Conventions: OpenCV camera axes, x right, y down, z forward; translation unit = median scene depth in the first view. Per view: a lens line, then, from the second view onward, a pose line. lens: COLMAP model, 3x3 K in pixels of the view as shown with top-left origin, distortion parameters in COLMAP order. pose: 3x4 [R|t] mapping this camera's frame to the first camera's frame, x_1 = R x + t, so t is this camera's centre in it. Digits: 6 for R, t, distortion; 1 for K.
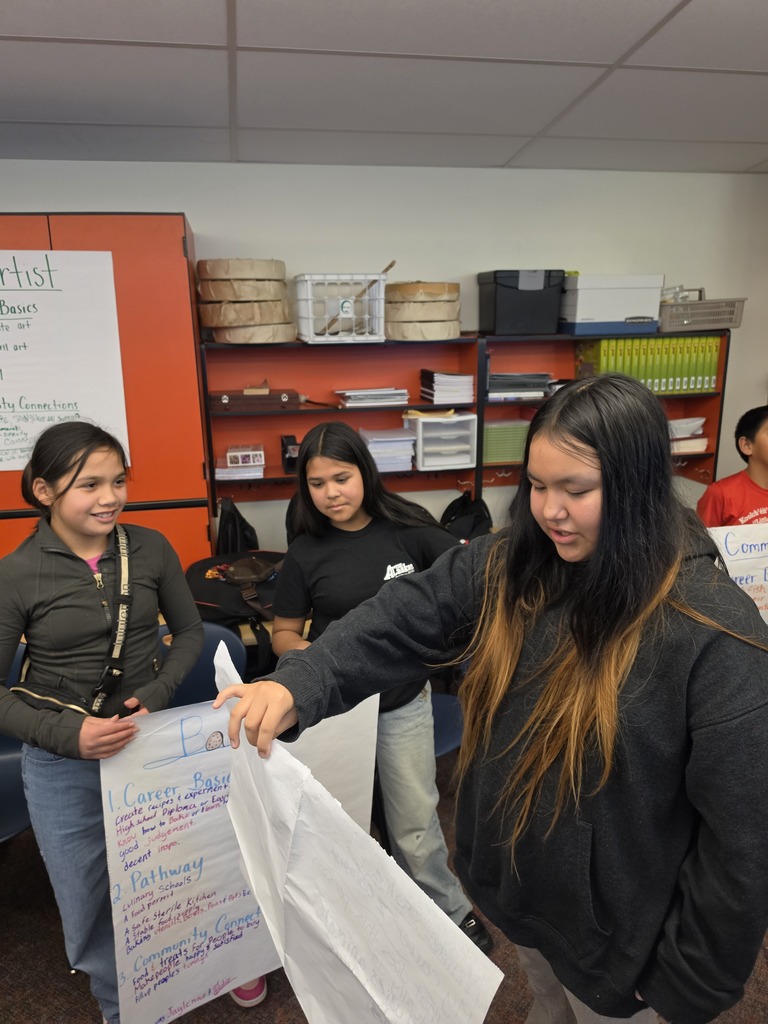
lens RADIAL K [[684.8, 0, 363.8], [0, 684.8, 510.1], [0, 0, 1]] dist [0.060562, -0.125837]
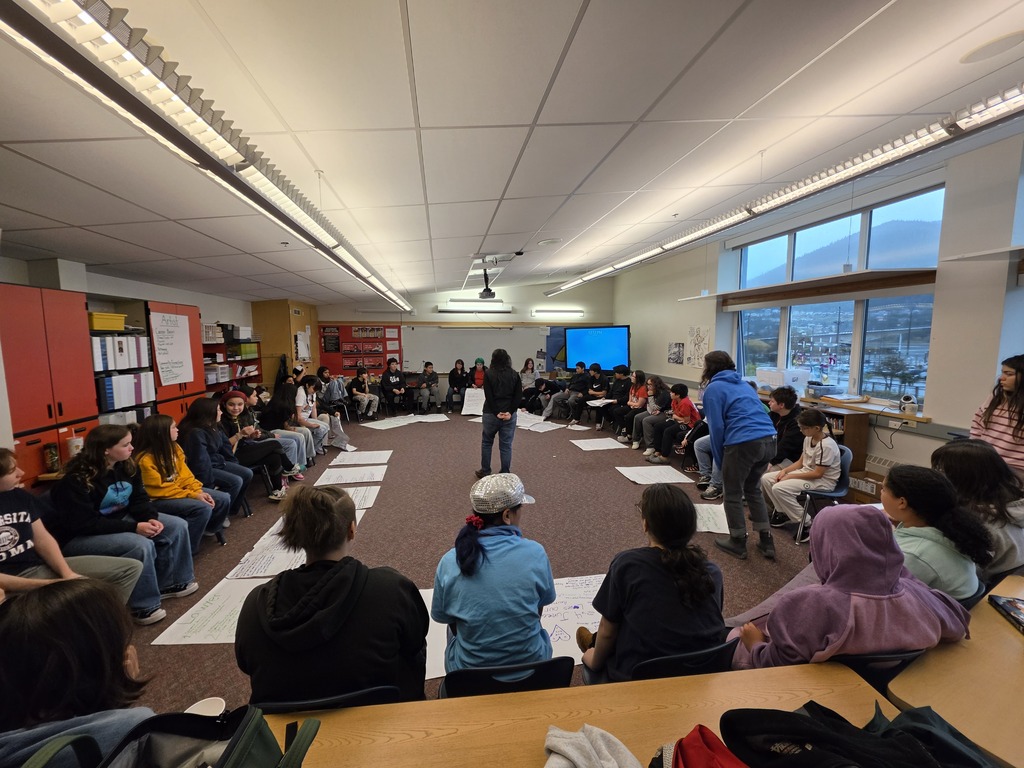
lens RADIAL K [[413.7, 0, 520.0], [0, 413.7, 380.6], [0, 0, 1]] dist [0.001052, -0.000707]
pose [[-0.017991, -0.082263, 0.996448, -1.923284], [0.250685, 0.964405, 0.084144, 0.126143], [-0.967902, 0.251308, 0.003272, -0.381926]]
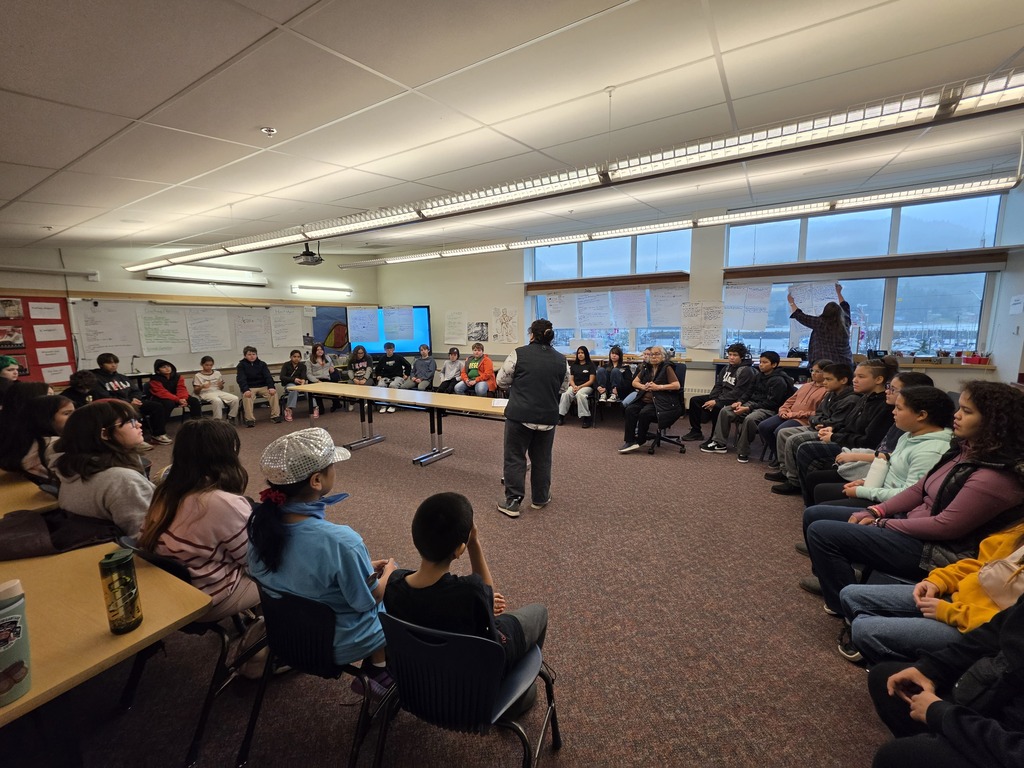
lens RADIAL K [[413.7, 0, 520.0], [0, 413.7, 380.6], [0, 0, 1]] dist [0.001052, -0.000707]
pose [[-0.765383, -0.056443, 0.641095, -1.403783], [0.188258, 0.932939, 0.306893, -0.094640], [-0.615425, 0.355582, -0.703430, 0.631092]]
